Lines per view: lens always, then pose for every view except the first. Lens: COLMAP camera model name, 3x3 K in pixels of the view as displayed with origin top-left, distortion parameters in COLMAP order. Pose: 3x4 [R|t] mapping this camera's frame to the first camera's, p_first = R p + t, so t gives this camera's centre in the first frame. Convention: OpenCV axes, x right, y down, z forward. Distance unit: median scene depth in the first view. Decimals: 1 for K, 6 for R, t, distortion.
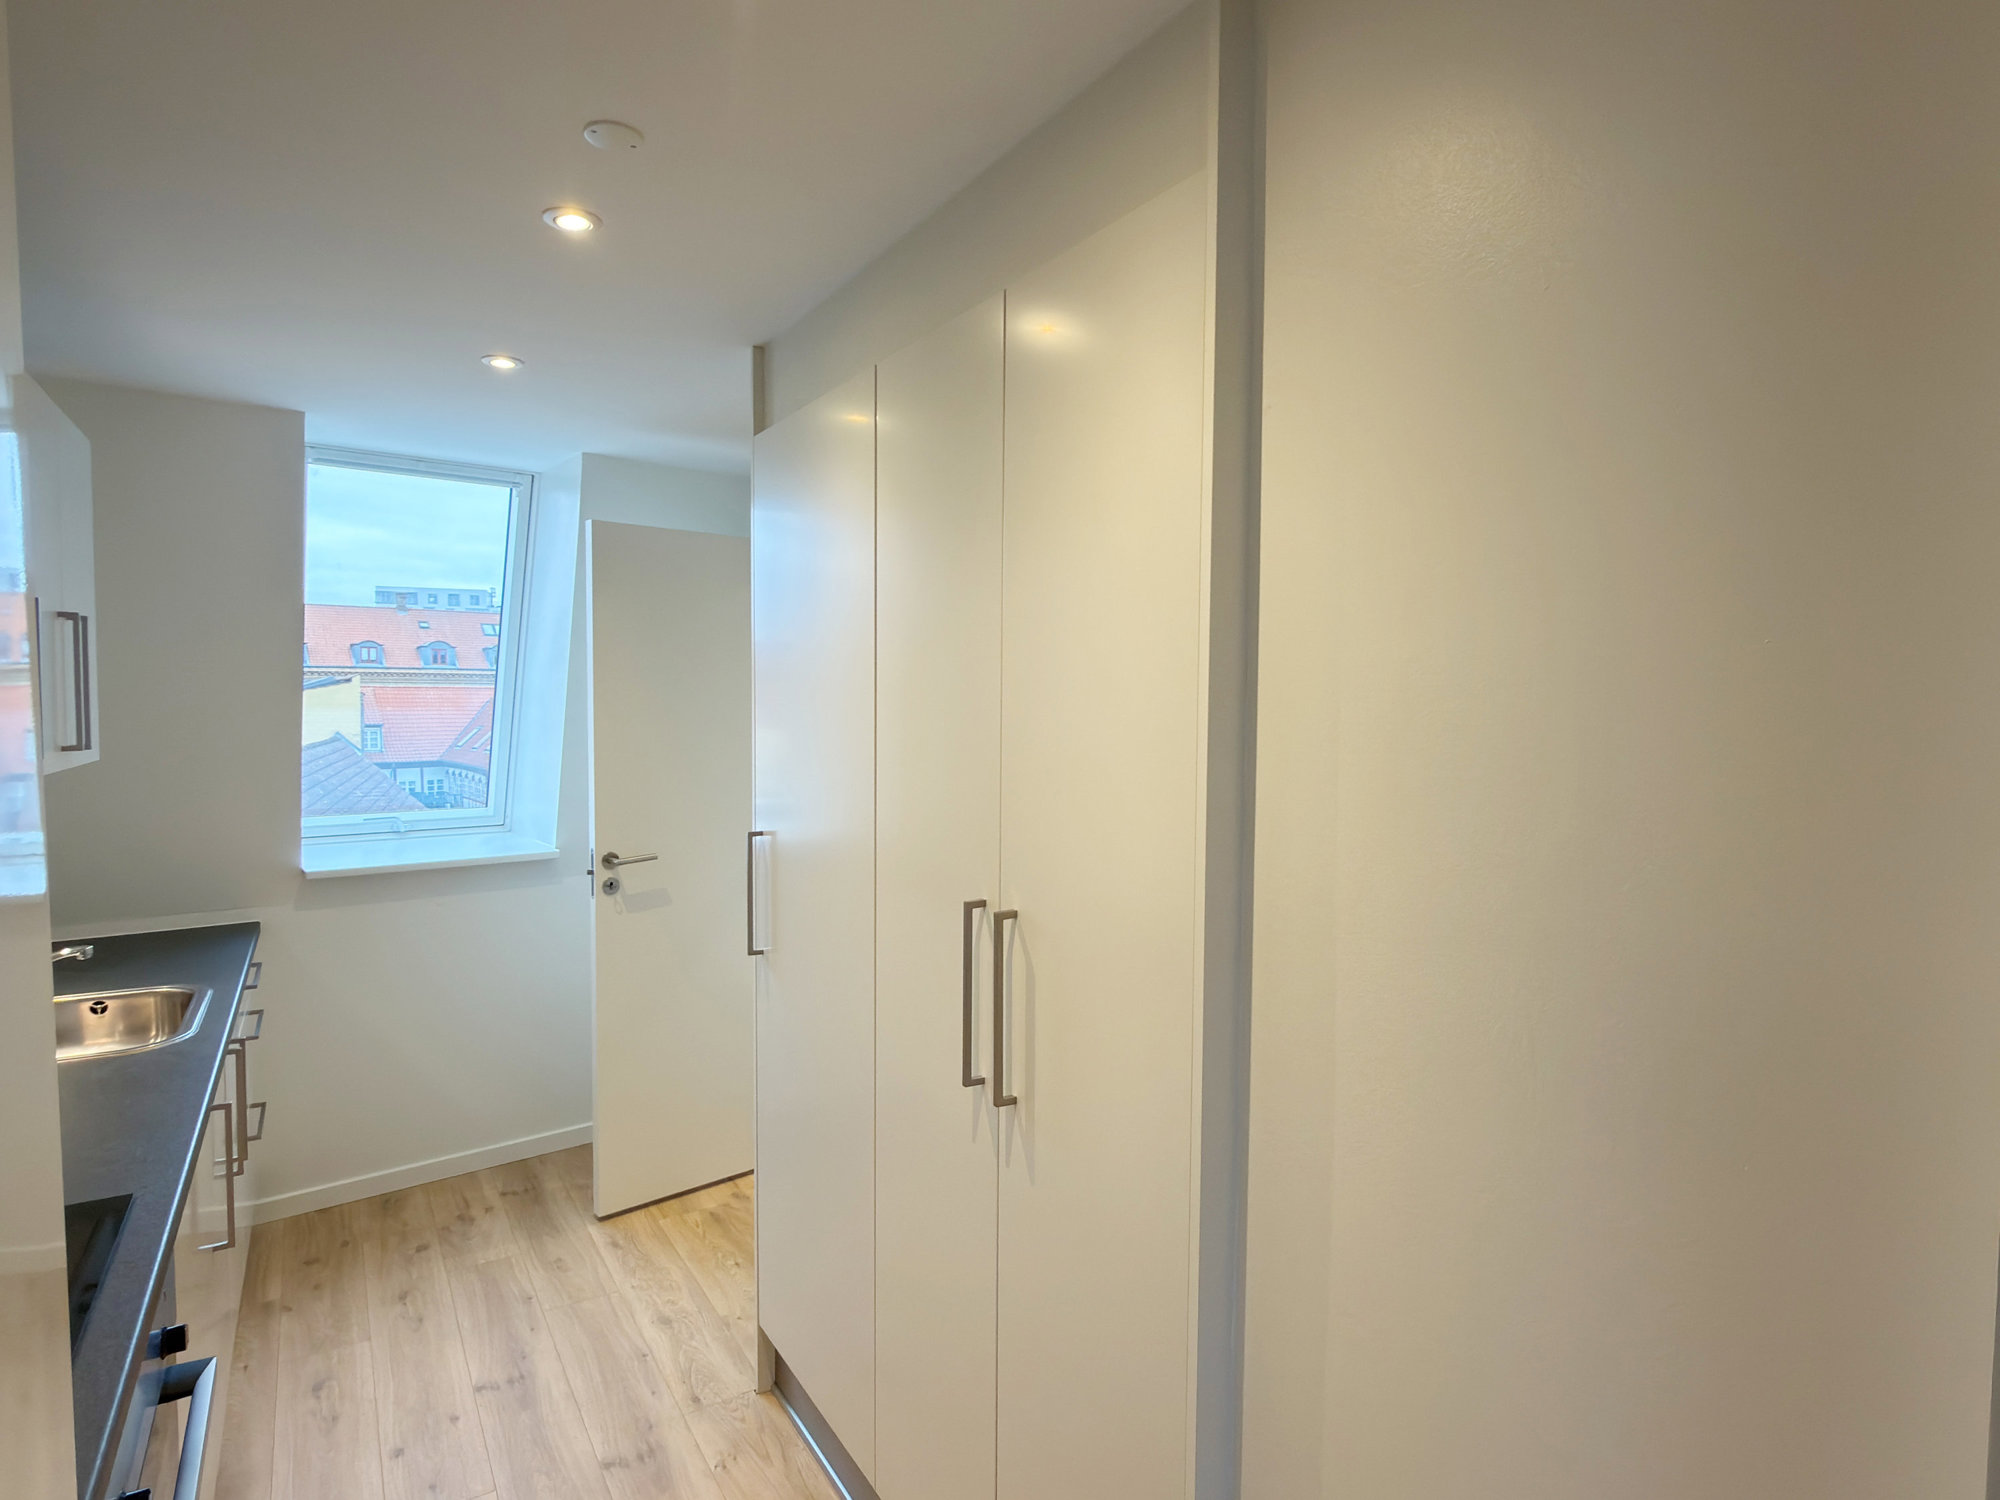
lens RADIAL K [[1083.0, 0, 996.3], [0, 1083.0, 757.7], [0, 0, 1]] dist [0.002628, -0.001640]
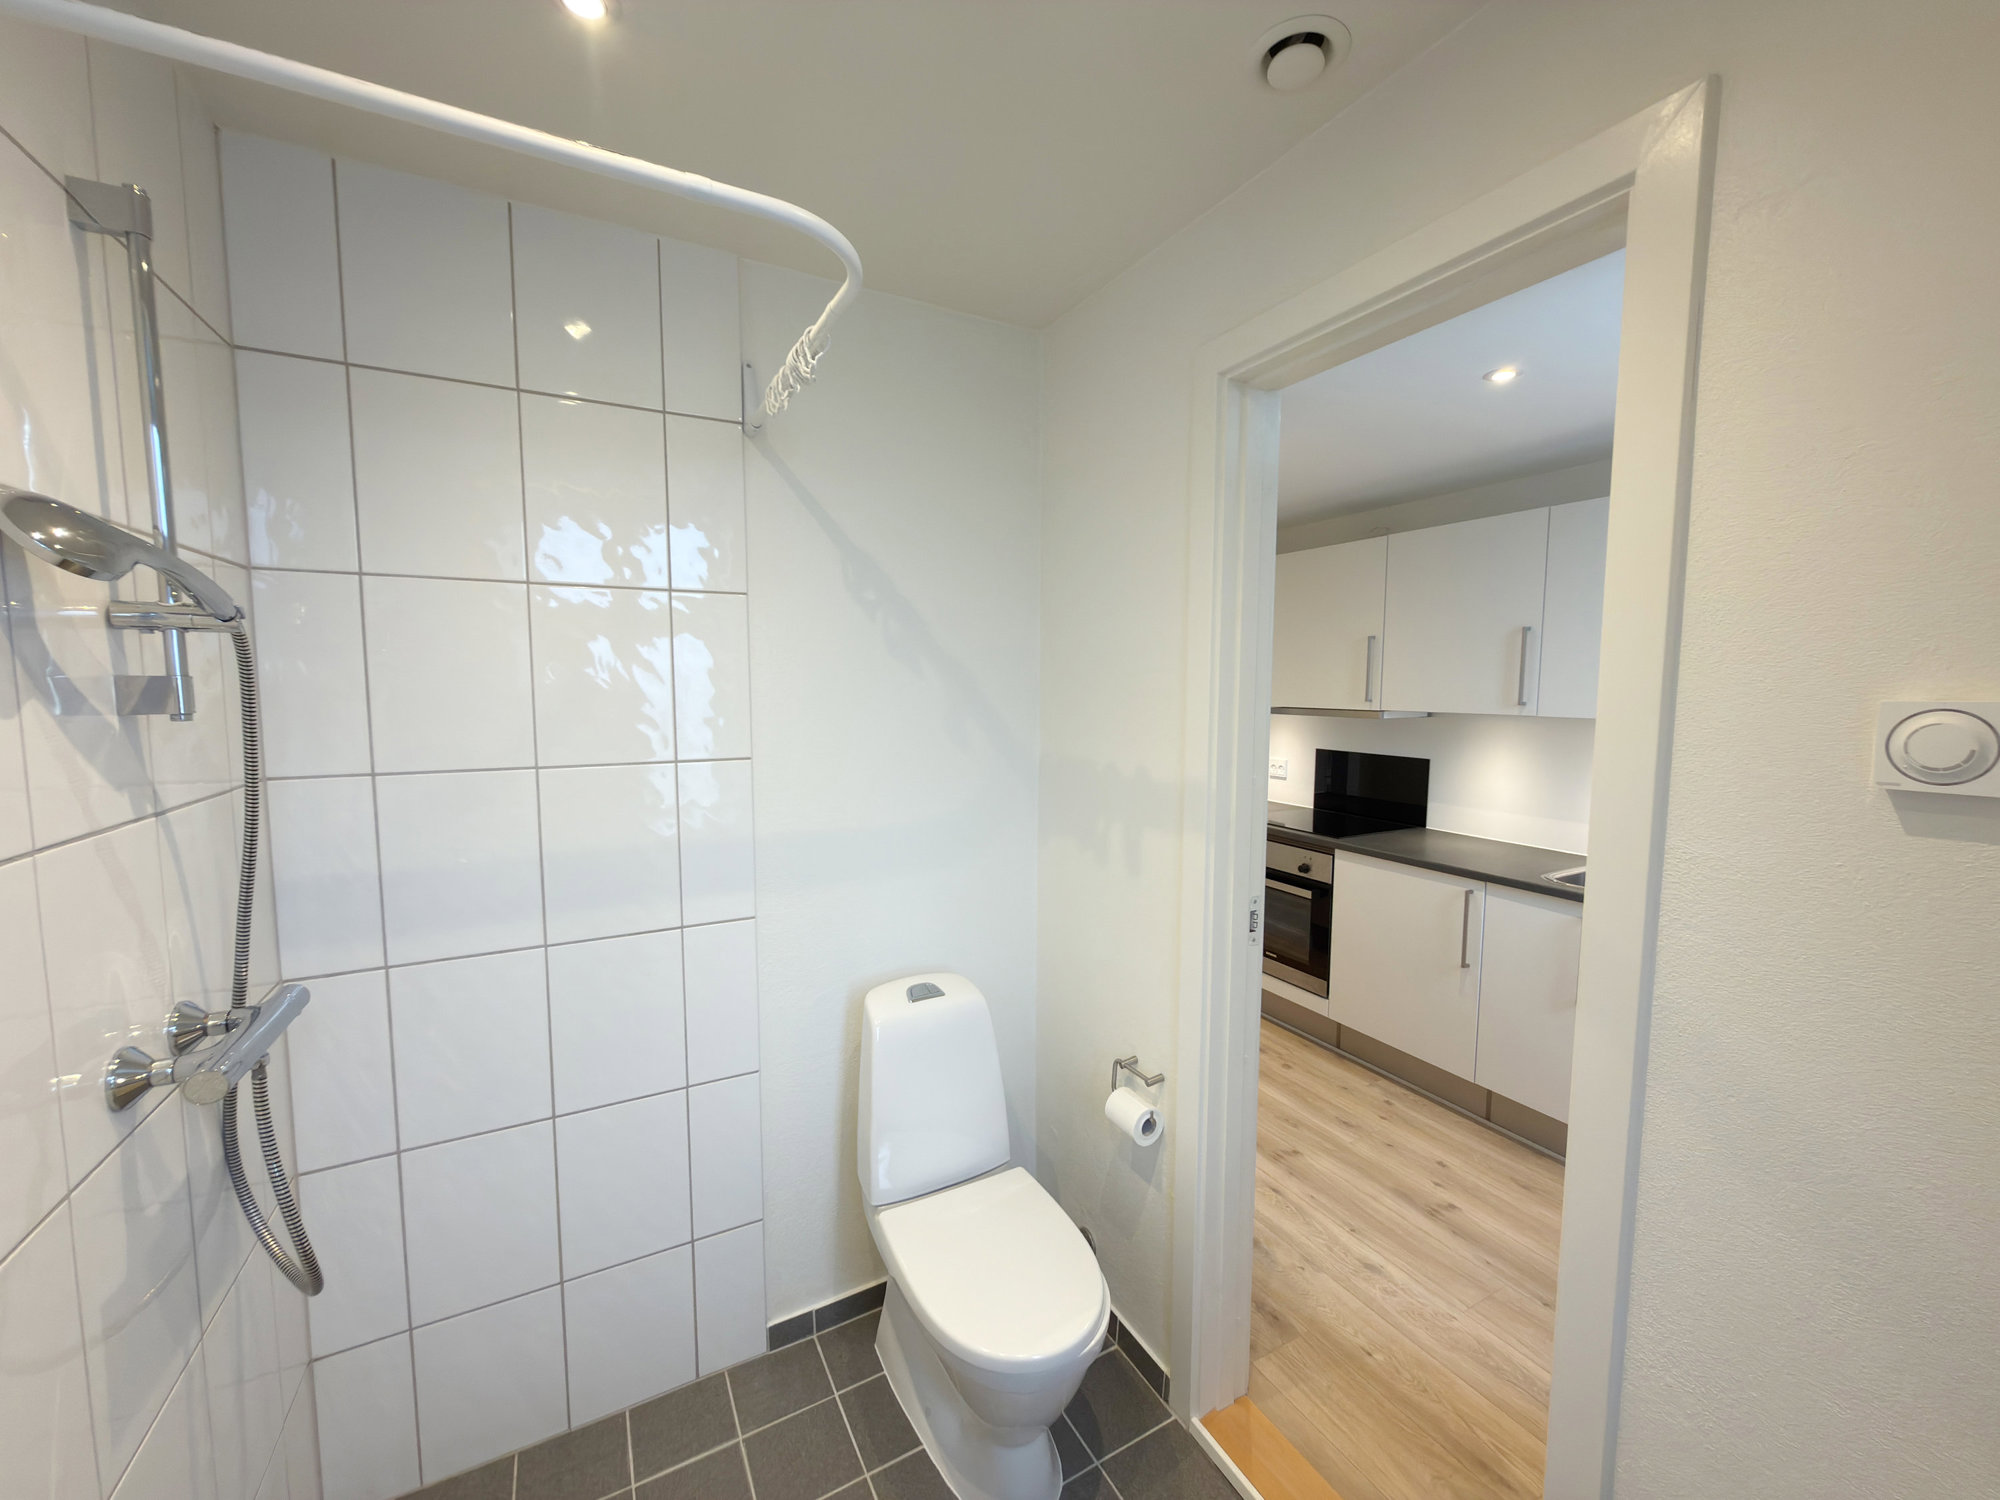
lens RADIAL K [[792.2, 0, 1002.4], [0, 792.2, 753.5], [0, 0, 1]] dist [0.000695, 0.000043]
pose [[-0.997858, -0.014530, 0.063788, 0.007374], [-0.005813, 0.990859, 0.134779, -0.068446], [-0.065163, 0.134119, -0.988820, 1.639324]]
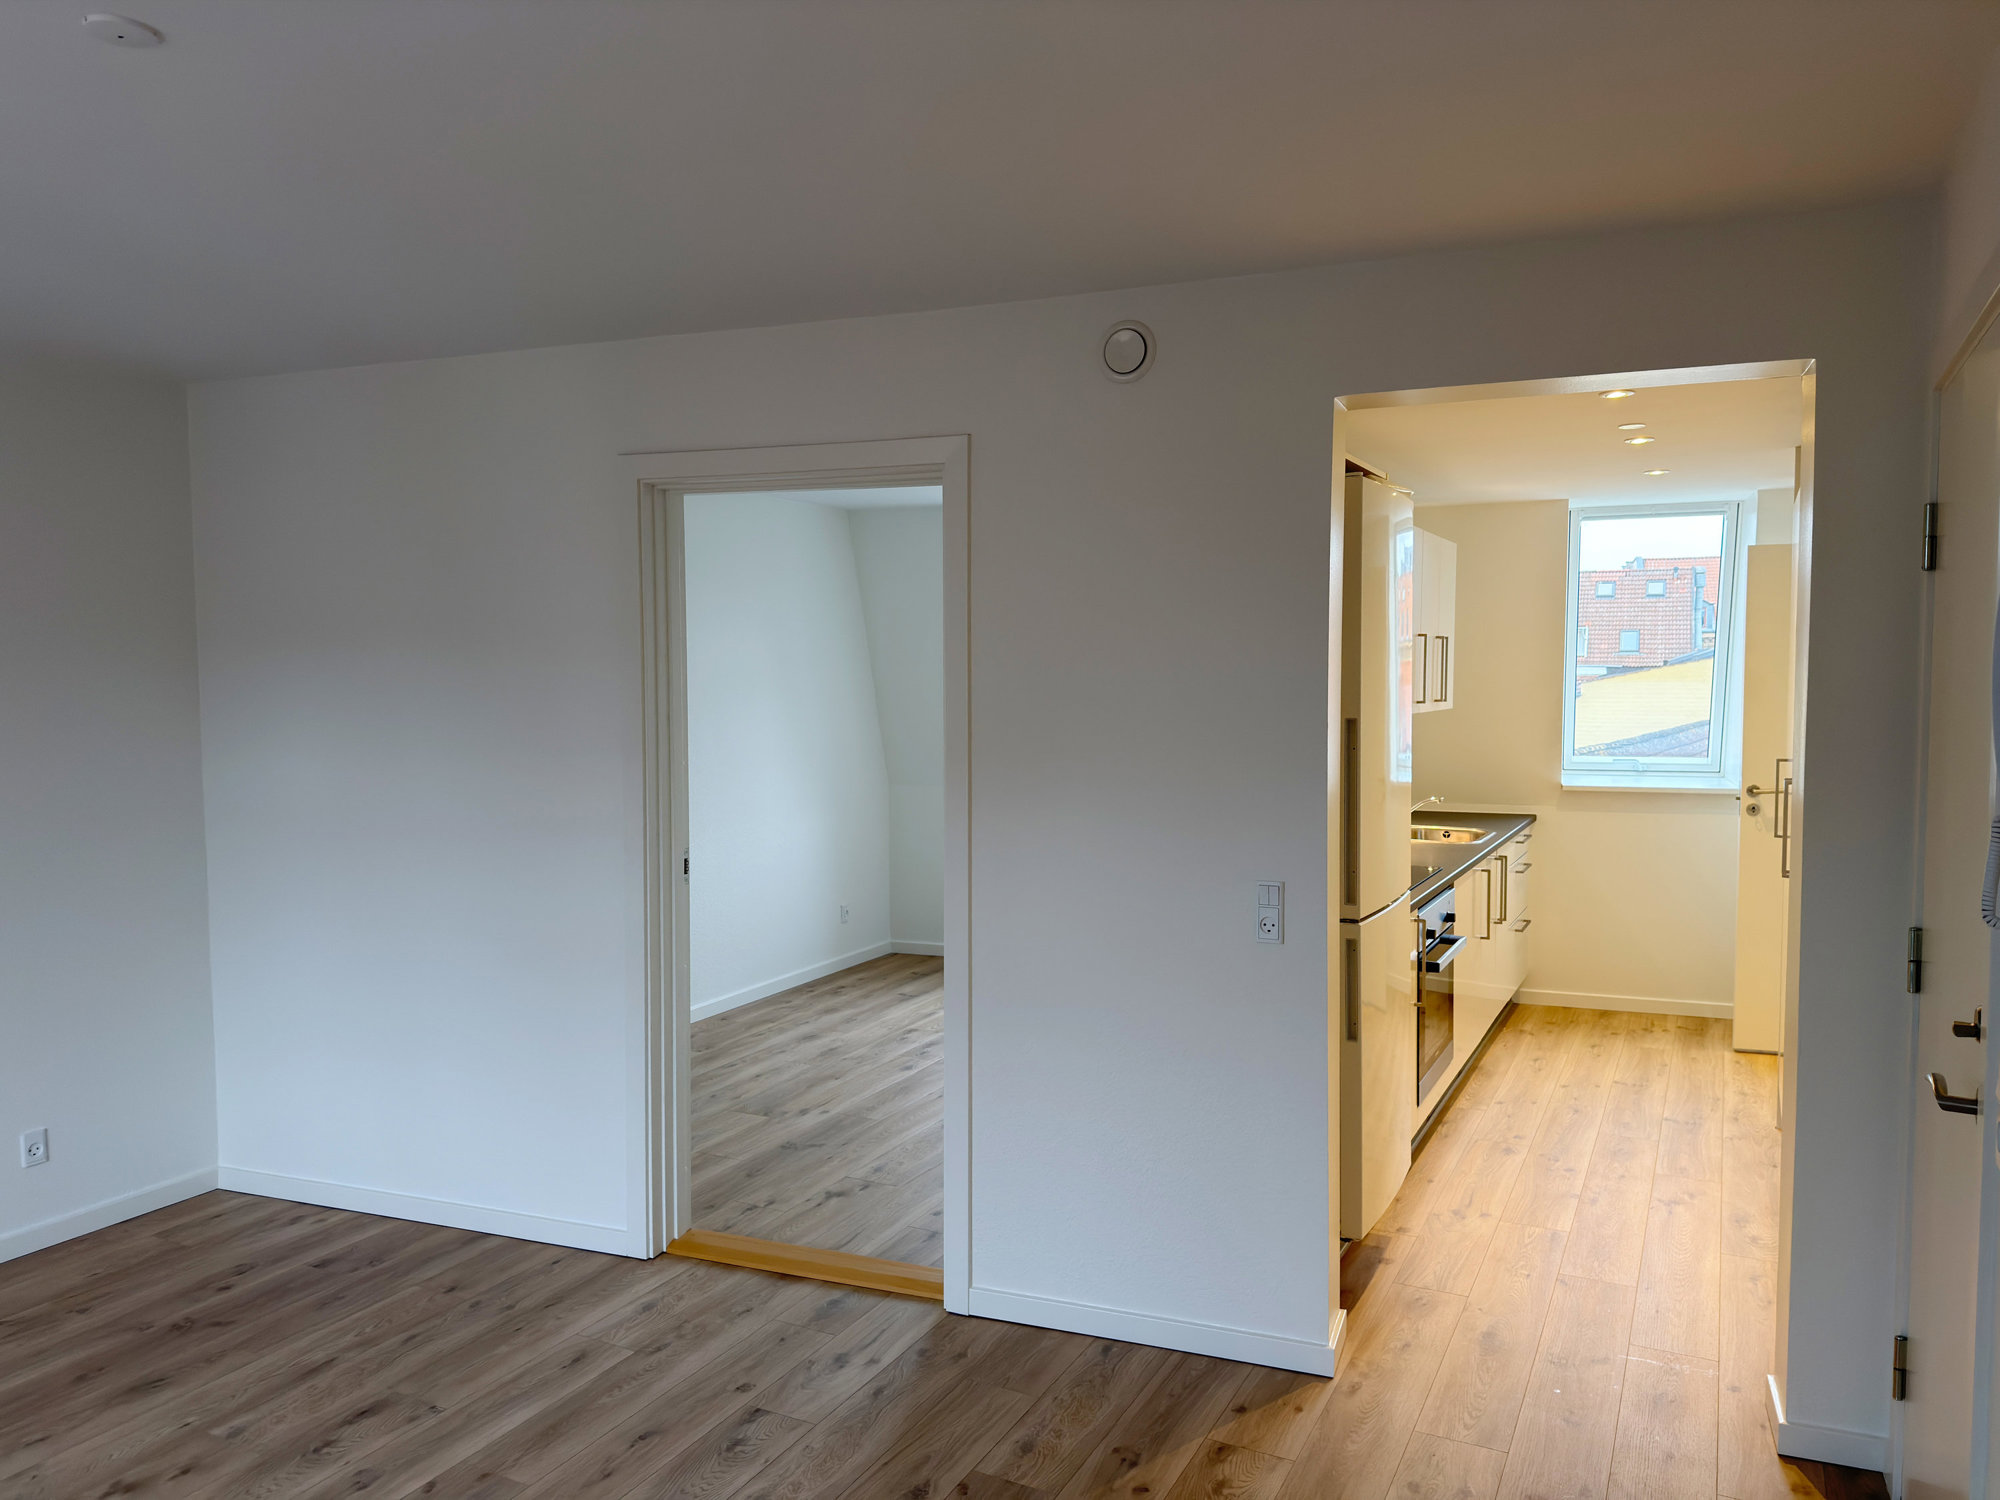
lens RADIAL K [[1405.5, 0, 995.8], [0, 1405.5, 757.0], [0, 0, 1]] dist [0.011614, -0.004066]
pose [[0.503082, 0.040939, -0.863269, 0.791379], [-0.034287, 0.999036, 0.027397, 0.040262], [0.863558, 0.015816, 0.504001, -0.825480]]
